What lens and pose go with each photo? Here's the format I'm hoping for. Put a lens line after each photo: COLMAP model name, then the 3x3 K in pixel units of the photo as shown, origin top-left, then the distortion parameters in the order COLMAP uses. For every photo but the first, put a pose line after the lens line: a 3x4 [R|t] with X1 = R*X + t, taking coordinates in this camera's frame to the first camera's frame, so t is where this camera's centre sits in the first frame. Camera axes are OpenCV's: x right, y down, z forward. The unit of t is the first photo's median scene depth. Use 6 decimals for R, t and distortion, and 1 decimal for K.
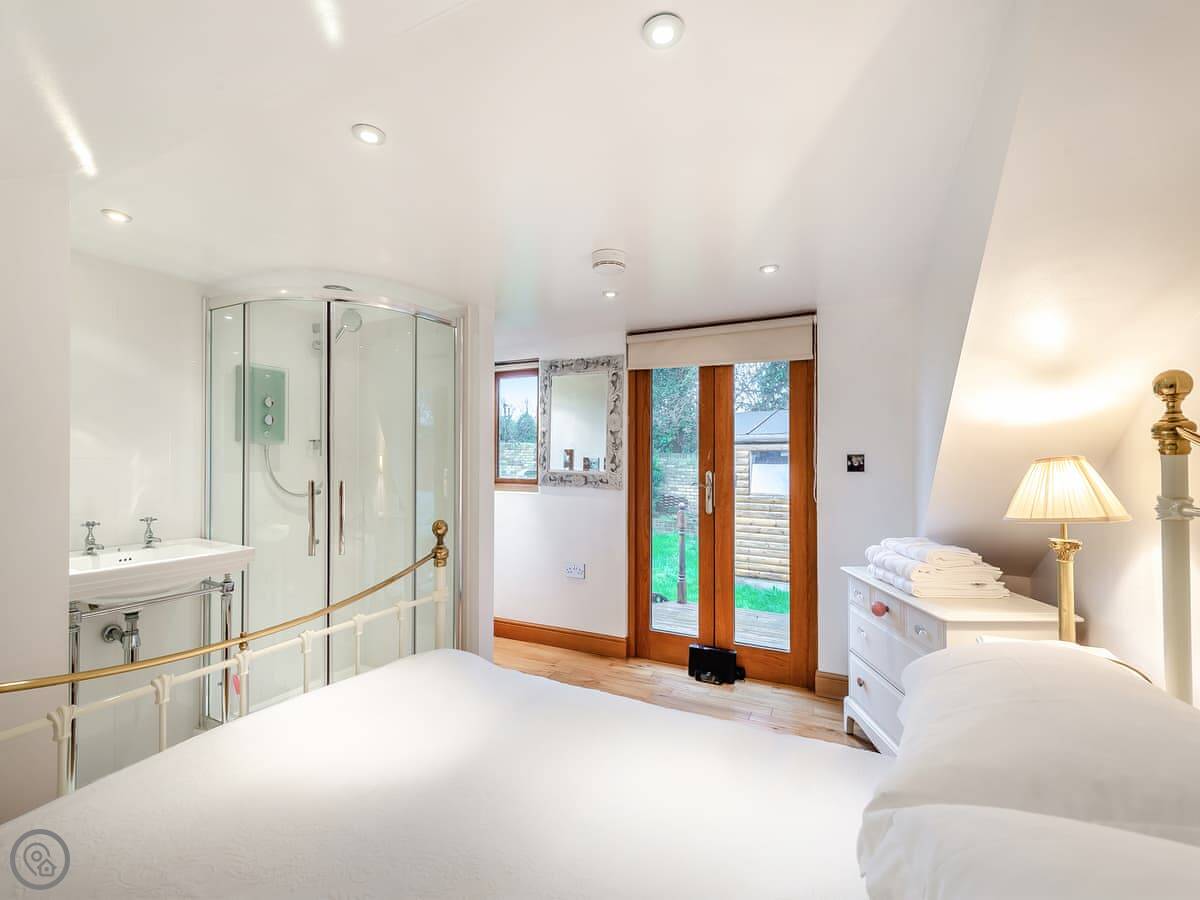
lens RADIAL K [[527.2, 0, 598.5], [0, 527.2, 451.8], [0, 0, 1]] dist [0.011901, -0.002828]
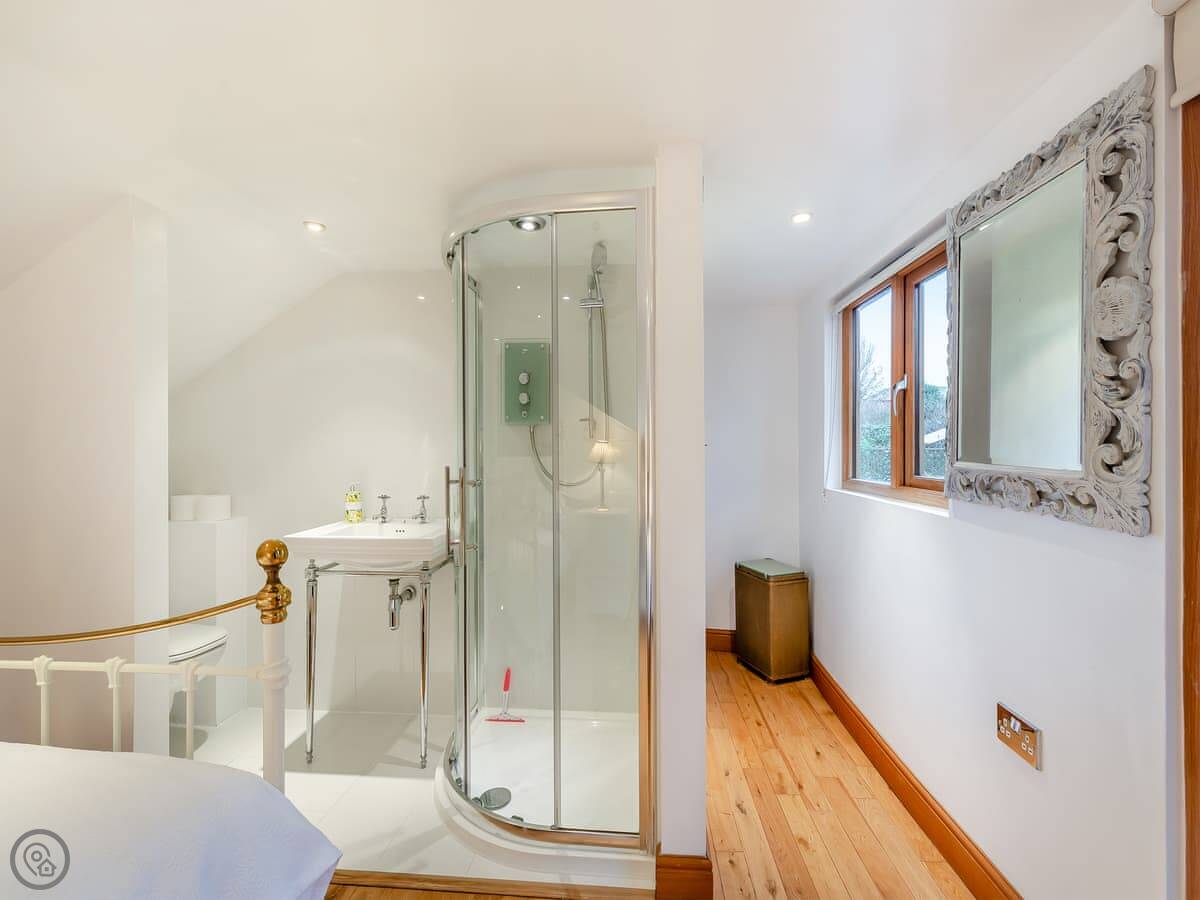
lens RADIAL K [[527.2, 0, 595.9], [0, 527.2, 443.4], [0, 0, 1]] dist [0.011901, -0.002828]
pose [[0.378564, -0.011366, -0.925505, 0.199393], [0.015410, 0.999863, -0.005976, 0.018504], [0.925447, -0.012000, 0.378688, 0.608615]]
